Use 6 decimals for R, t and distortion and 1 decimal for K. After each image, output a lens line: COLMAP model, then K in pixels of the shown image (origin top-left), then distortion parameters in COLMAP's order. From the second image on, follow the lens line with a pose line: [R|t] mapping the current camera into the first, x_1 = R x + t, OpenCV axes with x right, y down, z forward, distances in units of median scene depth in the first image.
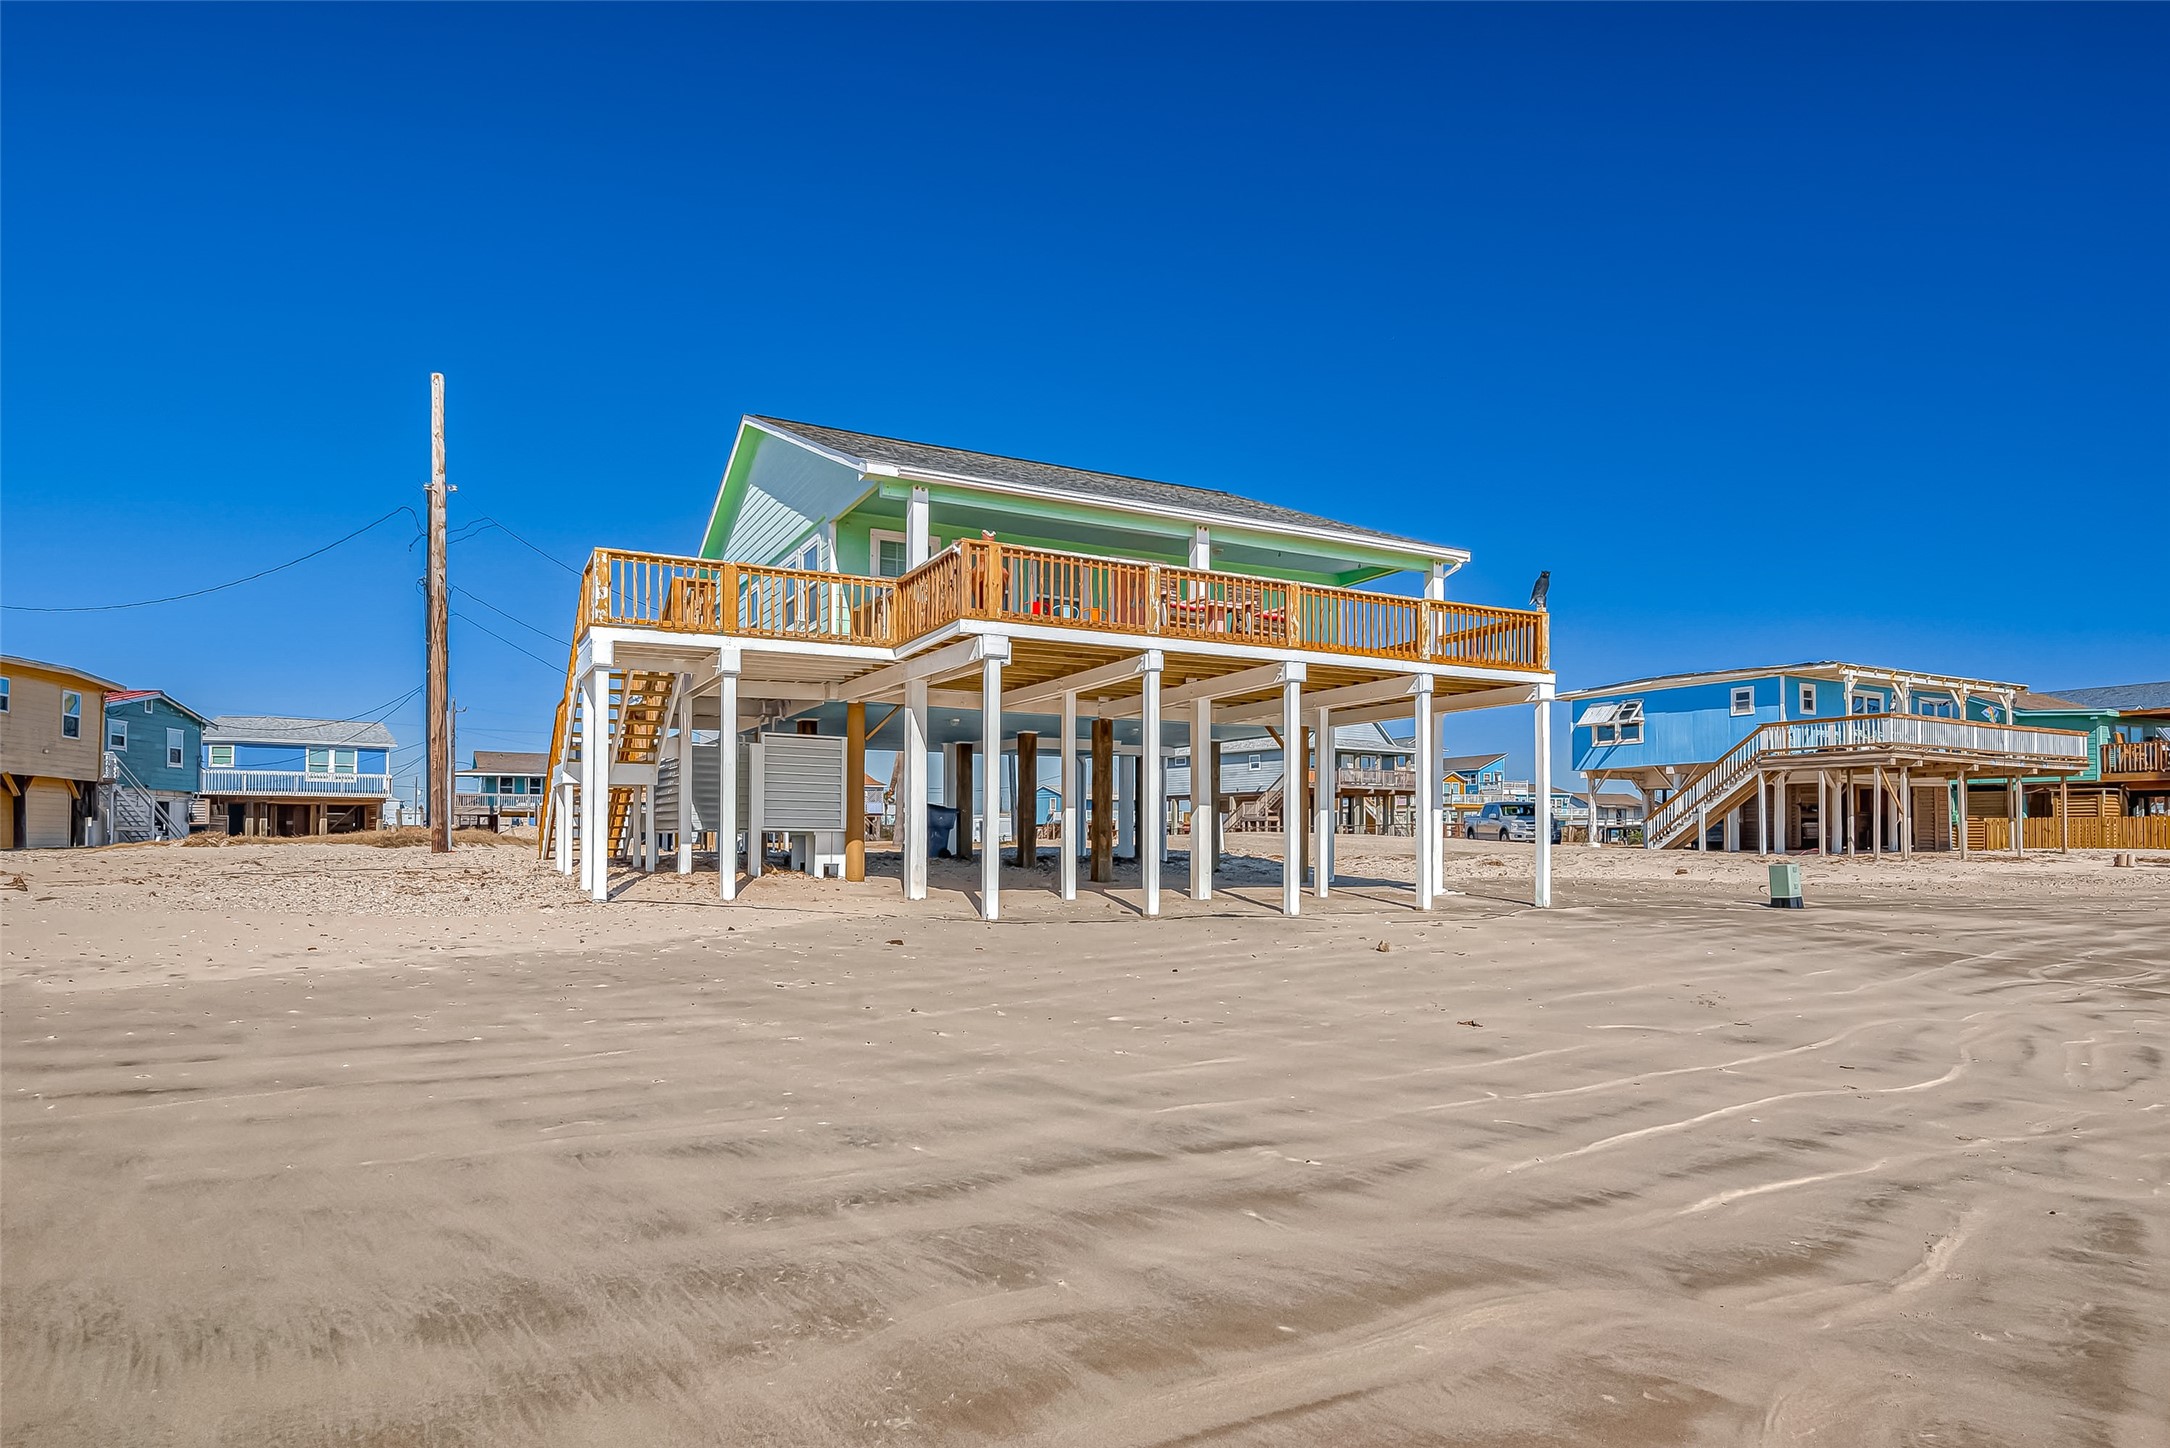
lens RADIAL K [[1213.7, 0, 1096.4], [0, 1213.7, 814.4], [0, 0, 1]] dist [-0.005491, 0.001714]
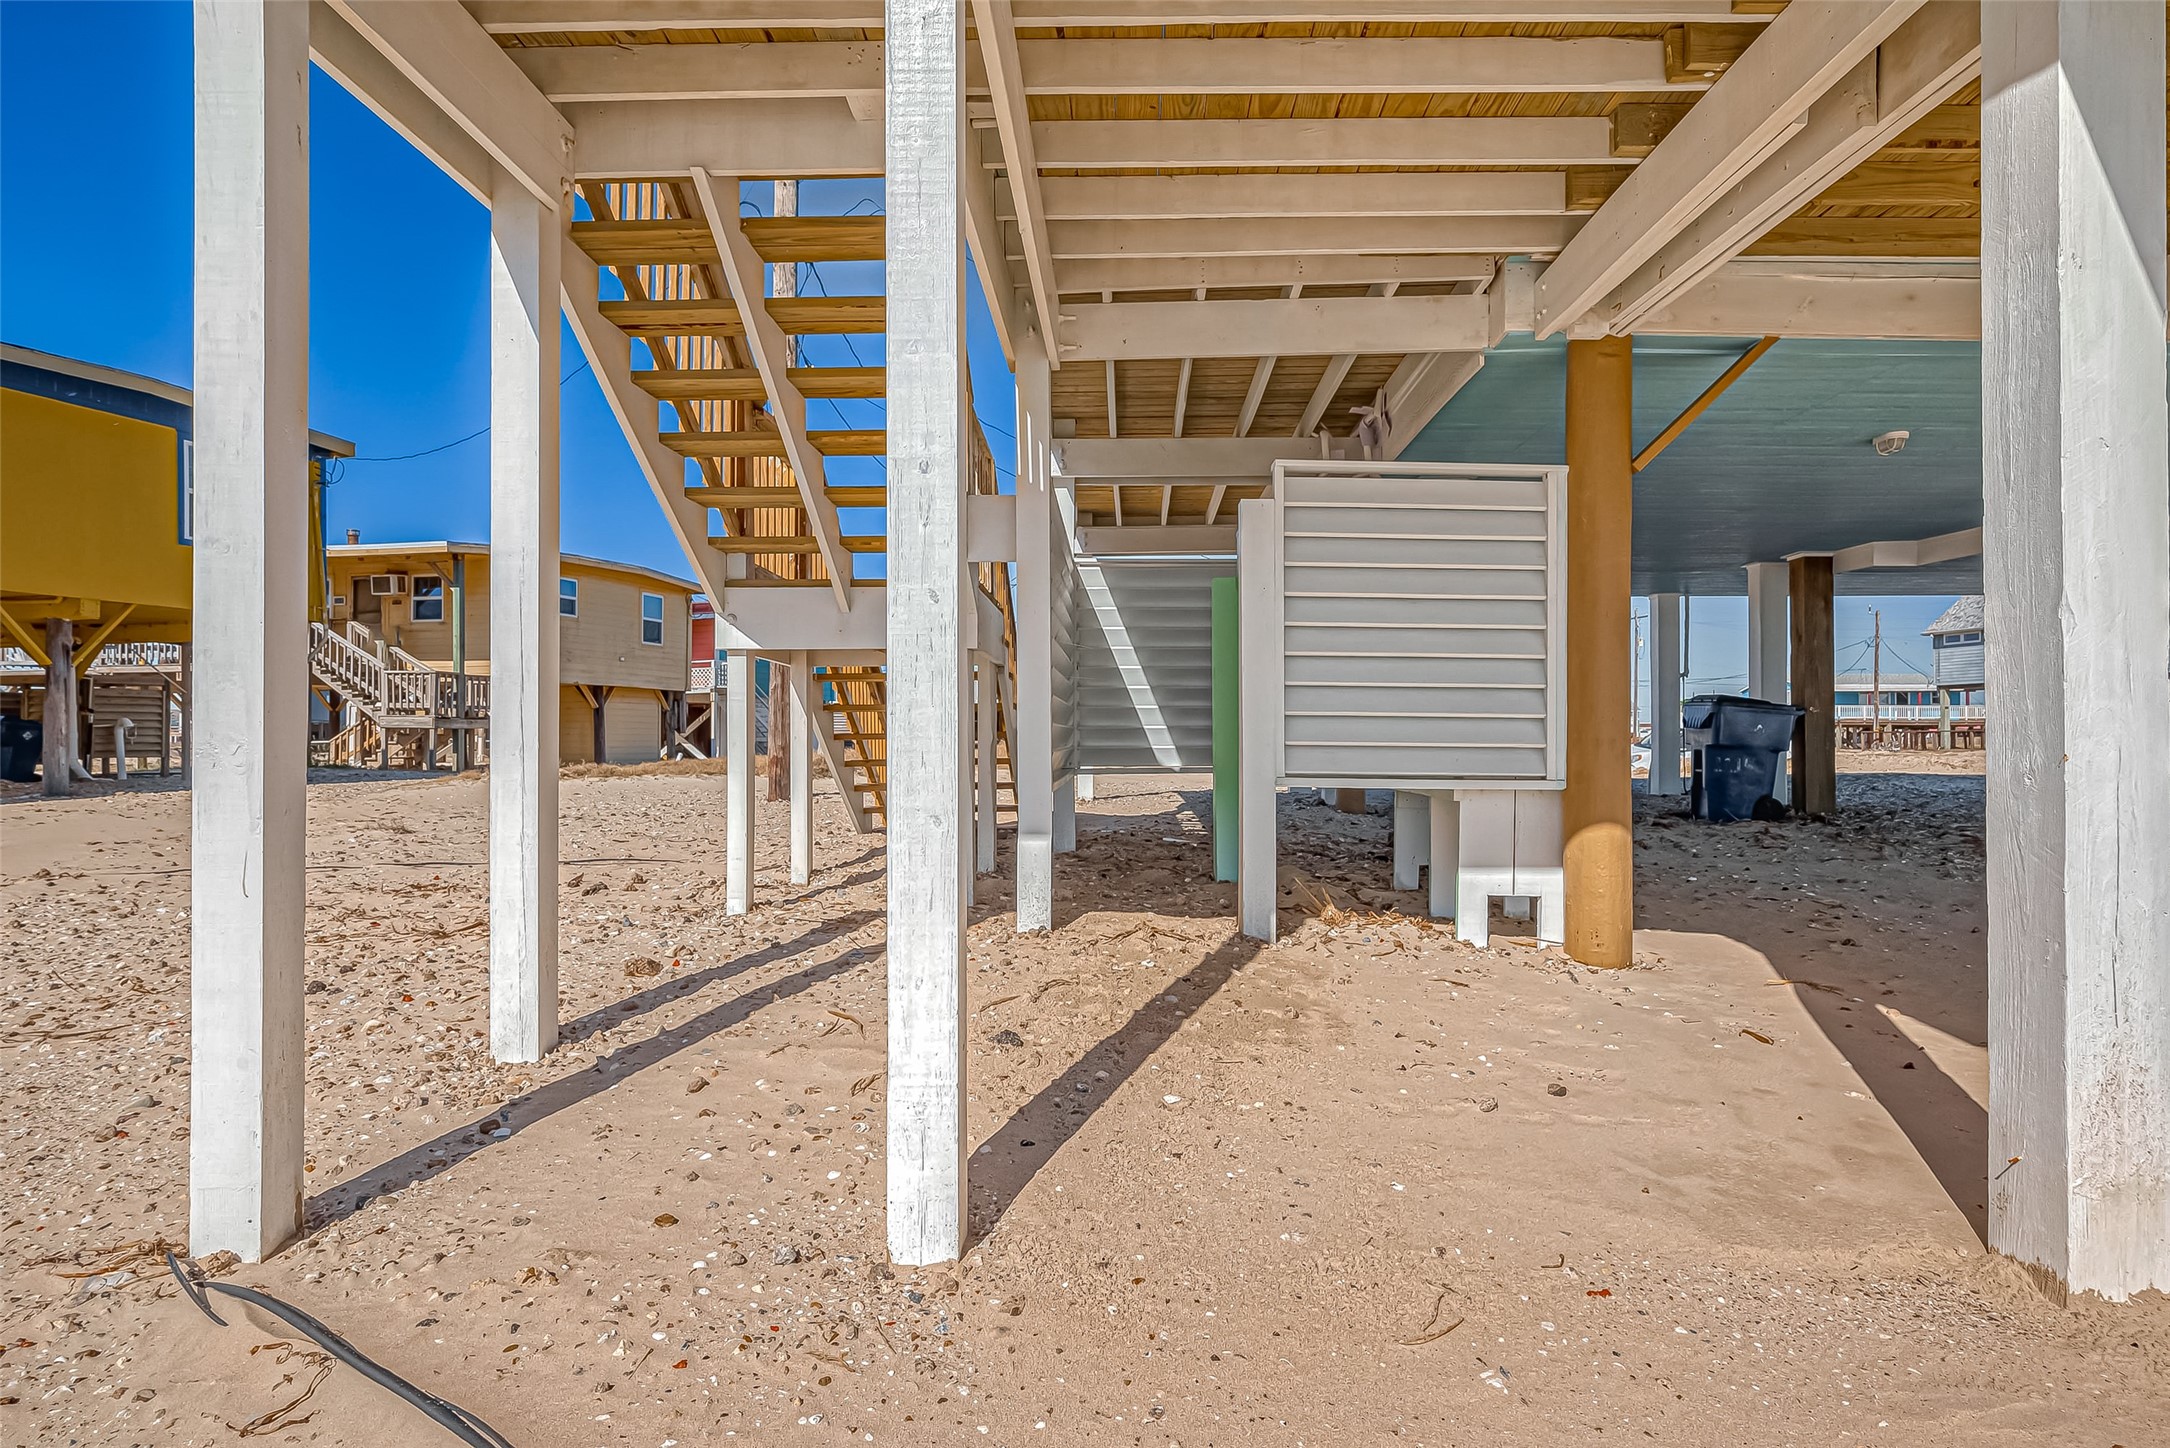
lens RADIAL K [[1213.7, 0, 1106.6], [0, 1213.7, 728.8], [0, 0, 1]] dist [-0.005491, 0.001714]
pose [[0.864396, -0.005997, -0.502776, -0.144150], [0.011860, 0.999894, 0.008464, -0.004096], [0.502671, -0.013280, 0.864376, 0.644180]]
